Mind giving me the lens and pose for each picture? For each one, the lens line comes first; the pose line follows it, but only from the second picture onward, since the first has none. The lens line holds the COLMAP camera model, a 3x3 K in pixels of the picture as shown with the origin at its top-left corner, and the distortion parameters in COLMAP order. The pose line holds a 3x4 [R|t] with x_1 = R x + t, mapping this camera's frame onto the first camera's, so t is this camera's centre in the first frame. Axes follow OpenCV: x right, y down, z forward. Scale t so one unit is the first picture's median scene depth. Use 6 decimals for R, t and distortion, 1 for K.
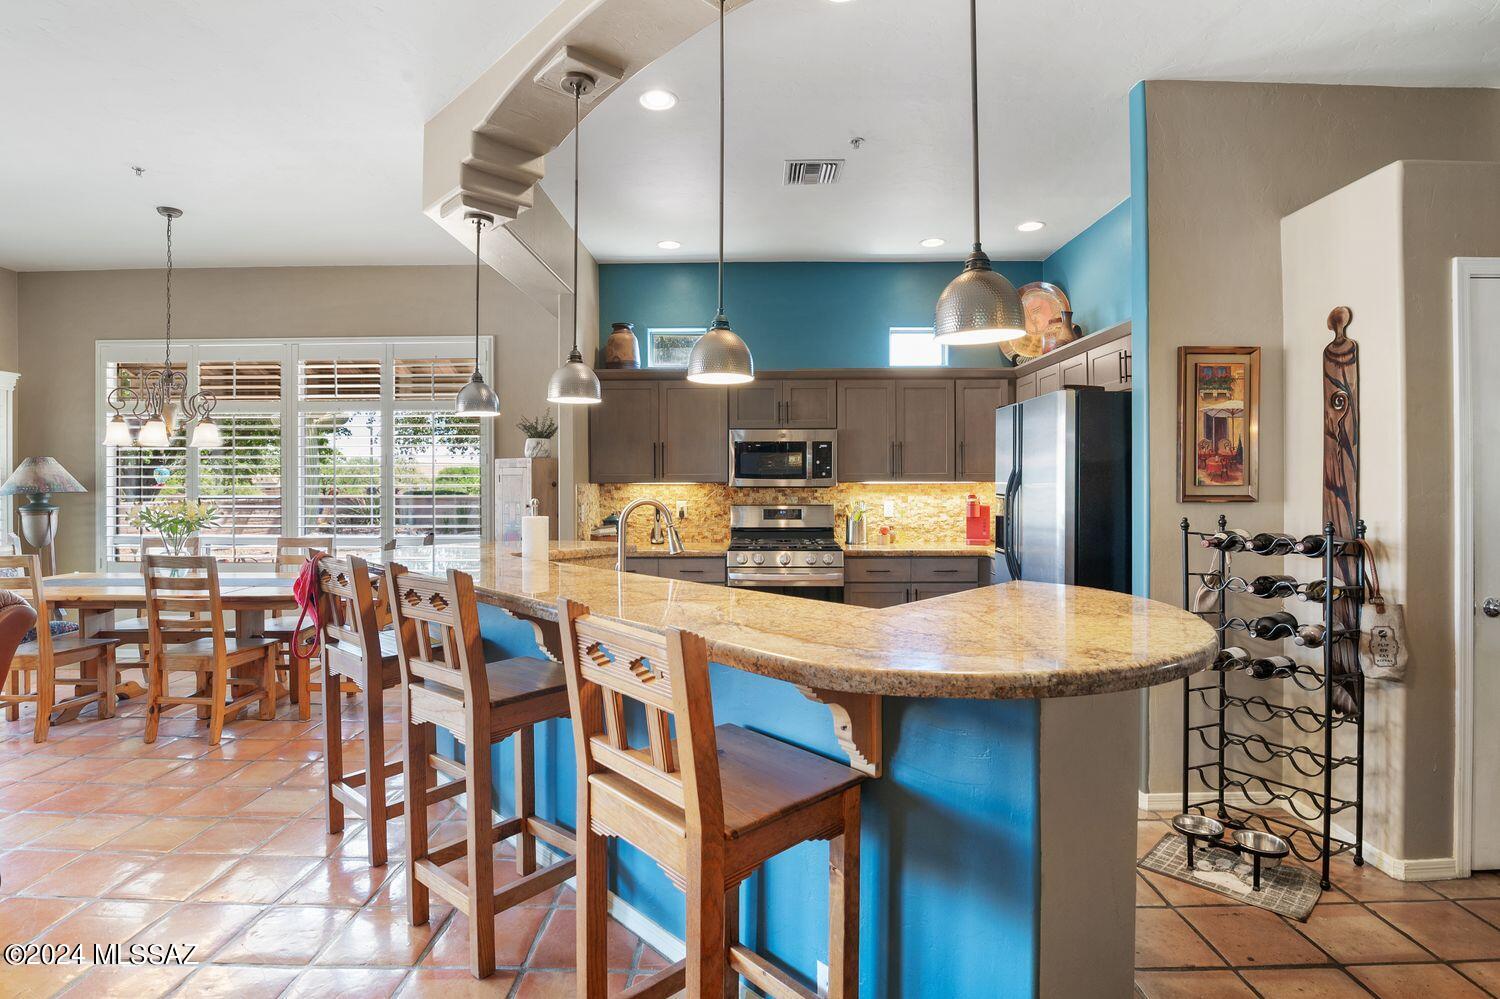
lens RADIAL K [[736.3, 0, 732.2], [0, 736.3, 480.1], [0, 0, 1]] dist [-0.006045, -0.000306]
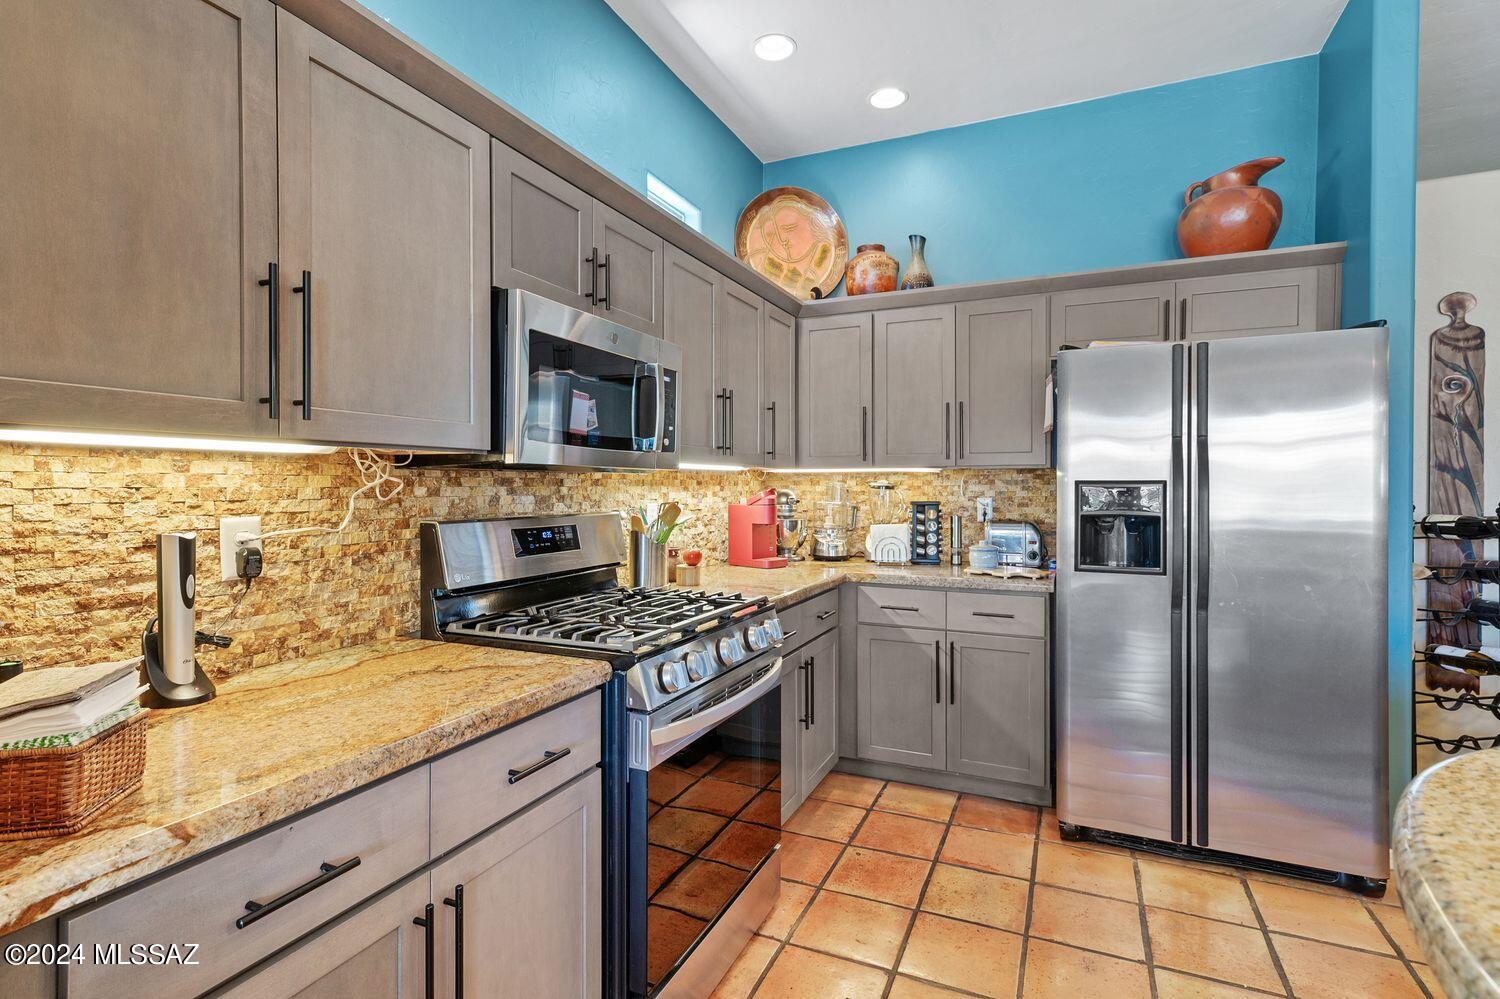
lens RADIAL K [[736.3, 0, 752.5], [0, 736.3, 488.8], [0, 0, 1]] dist [-0.006045, -0.000306]
pose [[0.393370, -0.002916, 0.919376, -0.257158], [-0.001053, 0.999993, 0.003622, 0.018250], [-0.919380, -0.002393, 0.393364, 0.768650]]
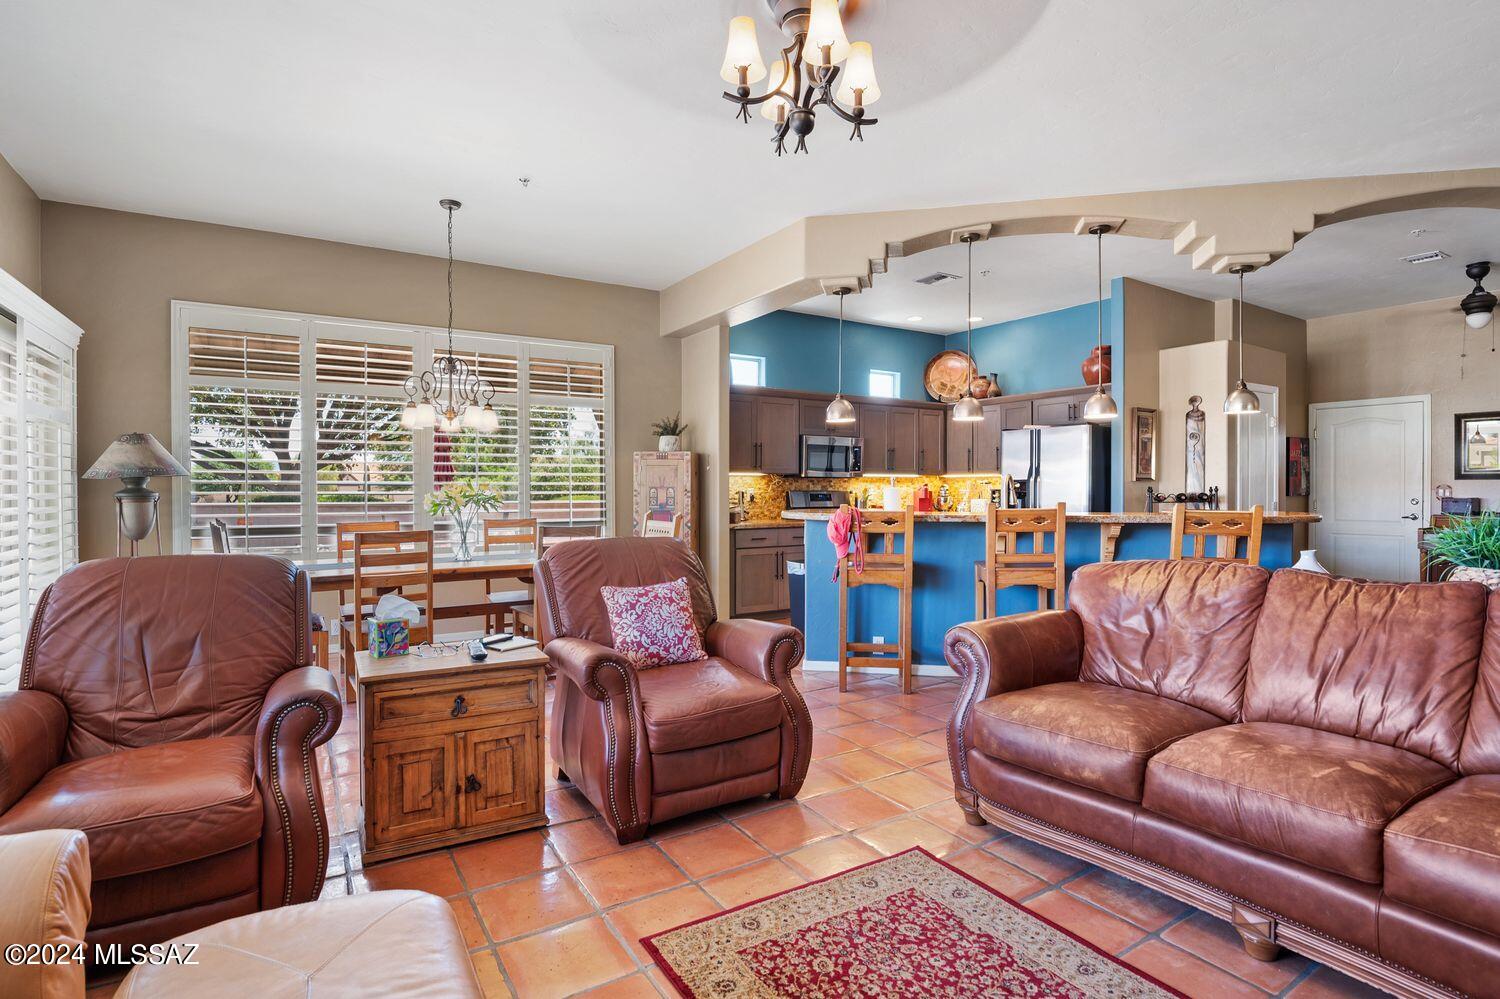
lens RADIAL K [[736.3, 0, 751.6], [0, 736.3, 493.7], [0, 0, 1]] dist [-0.006045, -0.000306]
pose [[0.839681, -0.002944, 0.543072, -0.821274], [-0.001884, 0.999963, 0.008334, 0.028978], [-0.543077, -0.008021, 0.839645, -0.096562]]
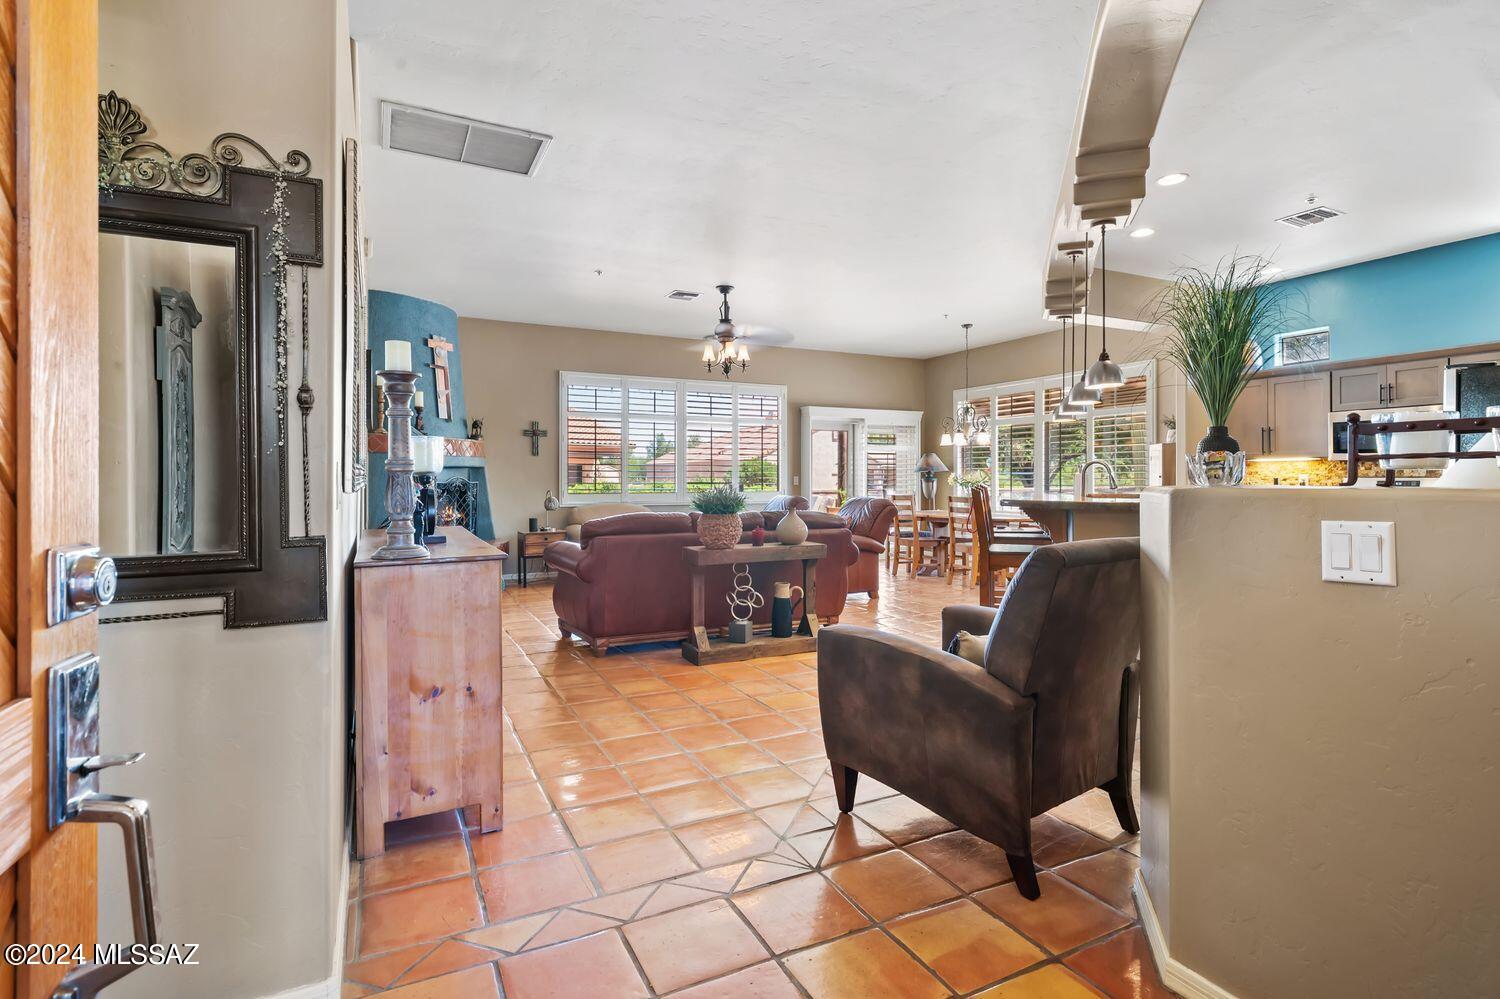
lens RADIAL K [[736.3, 0, 748.4], [0, 736.3, 478.9], [0, 0, 1]] dist [-0.006045, -0.000306]
pose [[0.468729, 0.000902, -0.883342, 0.598362], [0.000884, 0.999998, 0.001490, 0.034988], [0.883342, -0.001479, 0.468727, -0.378267]]
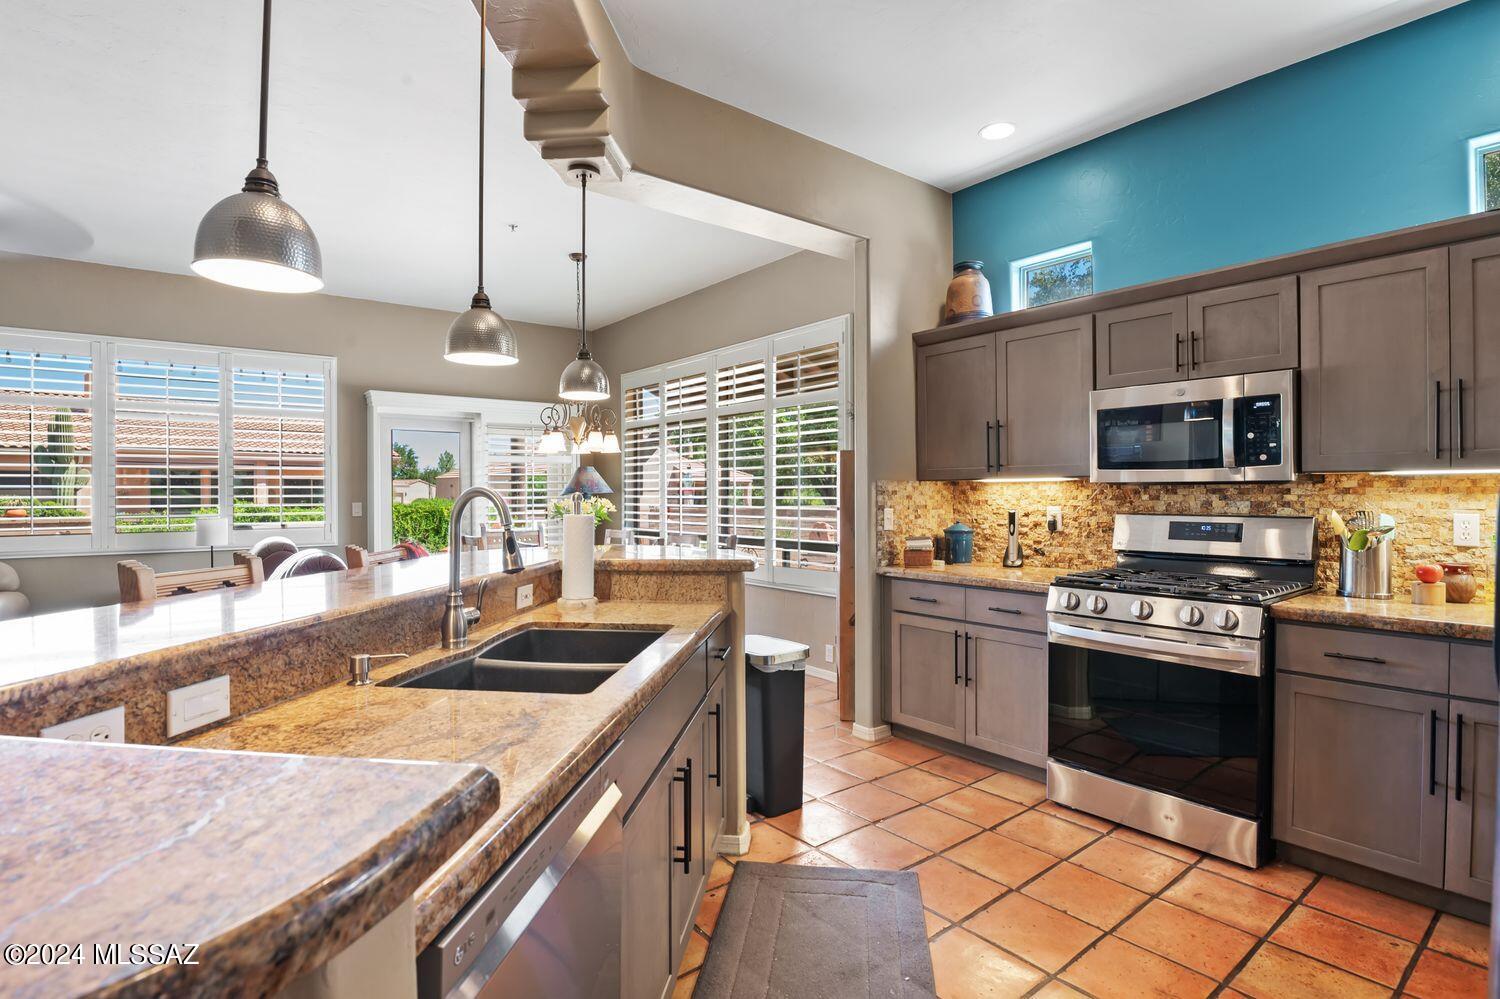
lens RADIAL K [[736.3, 0, 759.8], [0, 736.3, 496.2], [0, 0, 1]] dist [-0.006045, -0.000306]
pose [[0.644850, 0.002615, -0.764305, 0.290272], [0.003703, 0.999972, 0.006545, 0.014586], [0.764301, -0.007051, 0.644822, 0.381354]]
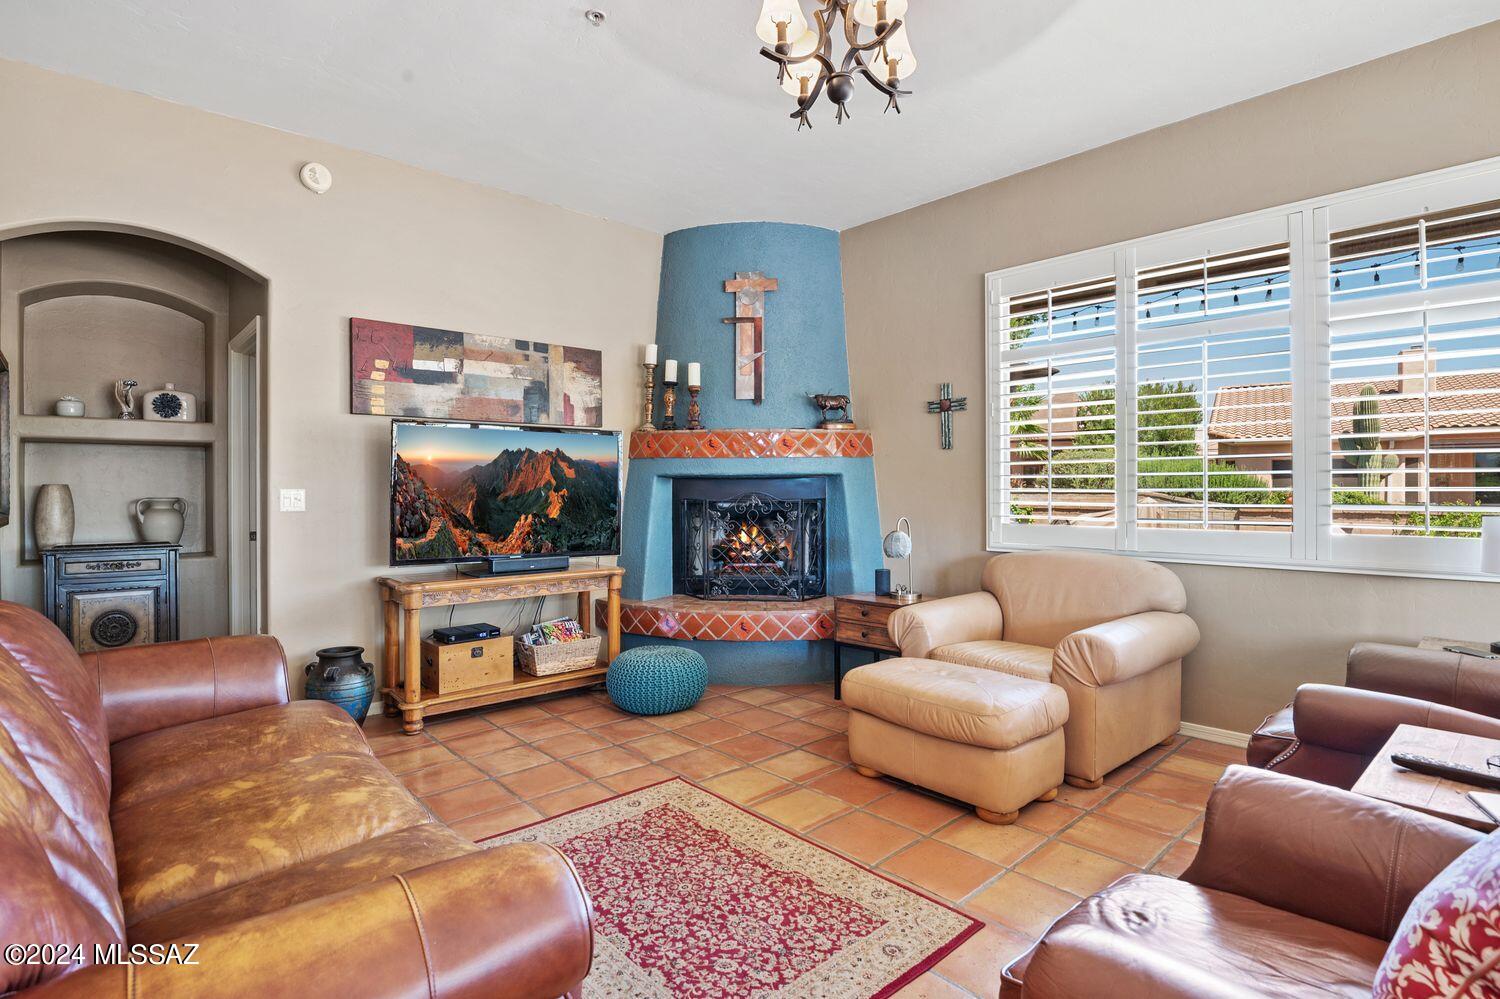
lens RADIAL K [[736.3, 0, 750.9], [0, 736.3, 490.7], [0, 0, 1]] dist [-0.006045, -0.000306]
pose [[-0.724483, 0.005859, -0.689268, -0.312599], [0.001076, 0.999972, 0.007368, 0.027642], [0.689292, 0.004596, -0.724469, 0.439939]]
